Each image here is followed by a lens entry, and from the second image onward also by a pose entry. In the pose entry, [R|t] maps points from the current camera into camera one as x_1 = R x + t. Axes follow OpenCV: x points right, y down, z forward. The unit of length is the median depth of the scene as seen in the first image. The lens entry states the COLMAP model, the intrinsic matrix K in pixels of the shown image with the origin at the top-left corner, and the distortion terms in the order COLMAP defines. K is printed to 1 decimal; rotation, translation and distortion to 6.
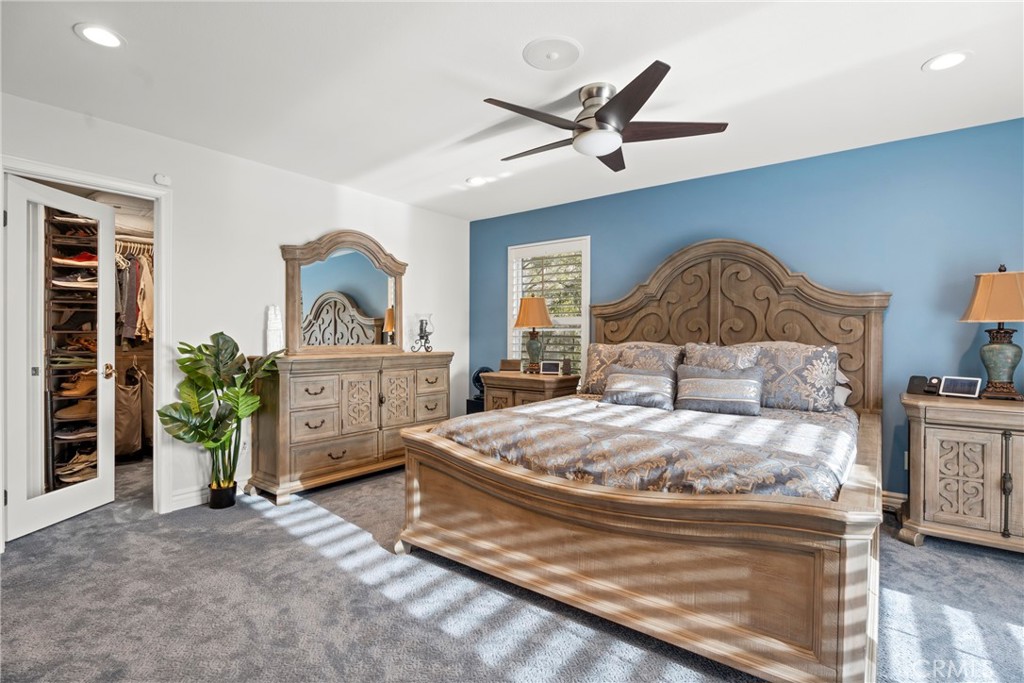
lens RADIAL K [[502.3, 0, 512.0], [0, 502.3, 341.5], [0, 0, 1]] dist [0.020241, -0.001657]
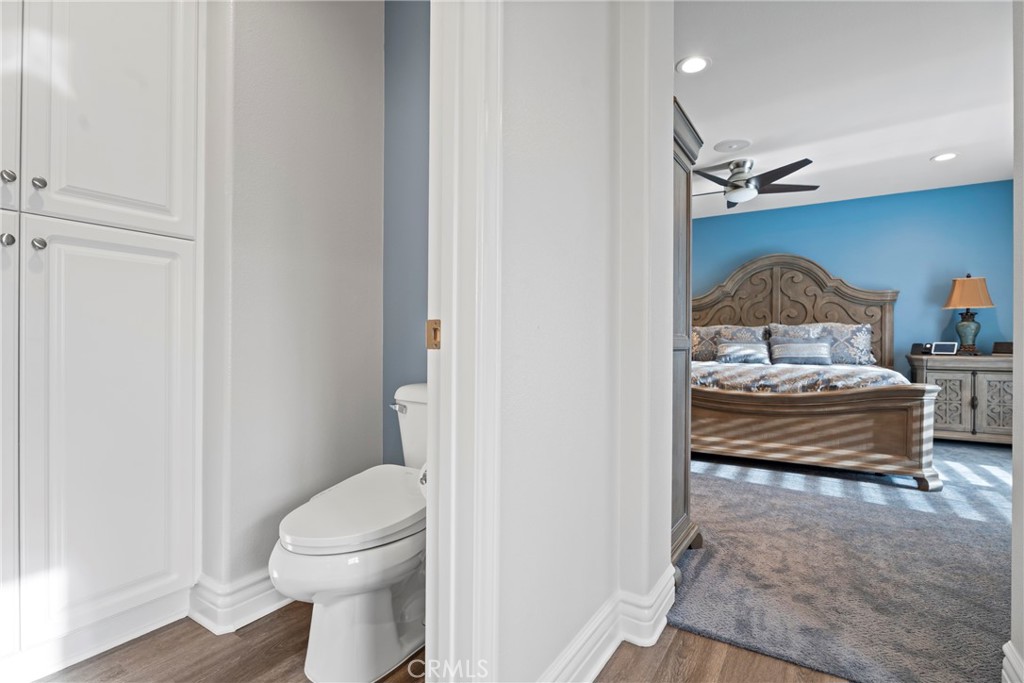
lens RADIAL K [[491.6, 0, 512.0], [0, 491.6, 341.5], [0, 0, 1]] dist [0.002661, 0.000784]
pose [[0.997611, 0.003675, 0.068983, -0.591076], [-0.002783, 0.999911, -0.013027, 0.089903], [-0.069025, 0.012804, 0.997533, -0.460278]]
